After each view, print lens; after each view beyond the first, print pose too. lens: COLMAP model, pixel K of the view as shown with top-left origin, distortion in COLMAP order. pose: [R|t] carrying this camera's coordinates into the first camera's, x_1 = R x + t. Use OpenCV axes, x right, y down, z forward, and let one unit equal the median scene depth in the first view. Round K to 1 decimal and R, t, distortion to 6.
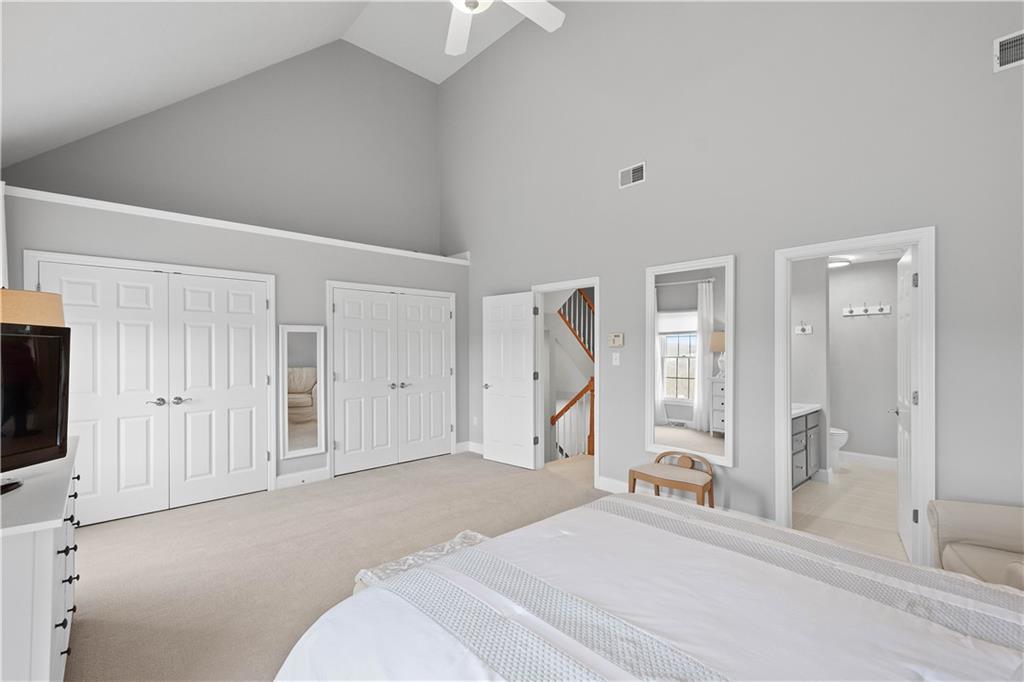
lens RADIAL K [[455.2, 0, 511.5], [0, 455.2, 348.0], [0, 0, 1]] dist [0.015377, -0.004673]
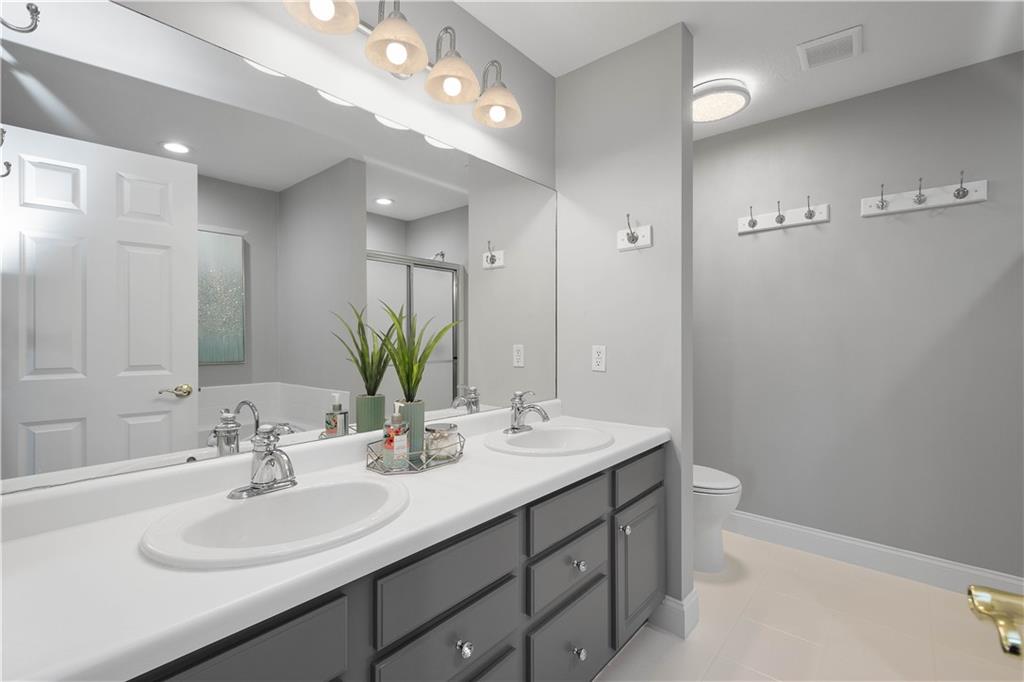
lens RADIAL K [[455.2, 0, 512.9], [0, 455.2, 336.9], [0, 0, 1]] dist [0.015377, -0.004673]
pose [[0.992708, 0.001051, 0.120542, 0.460041], [-0.001863, 0.999976, 0.006621, 0.040767], [-0.120533, -0.006798, 0.992686, 0.586745]]
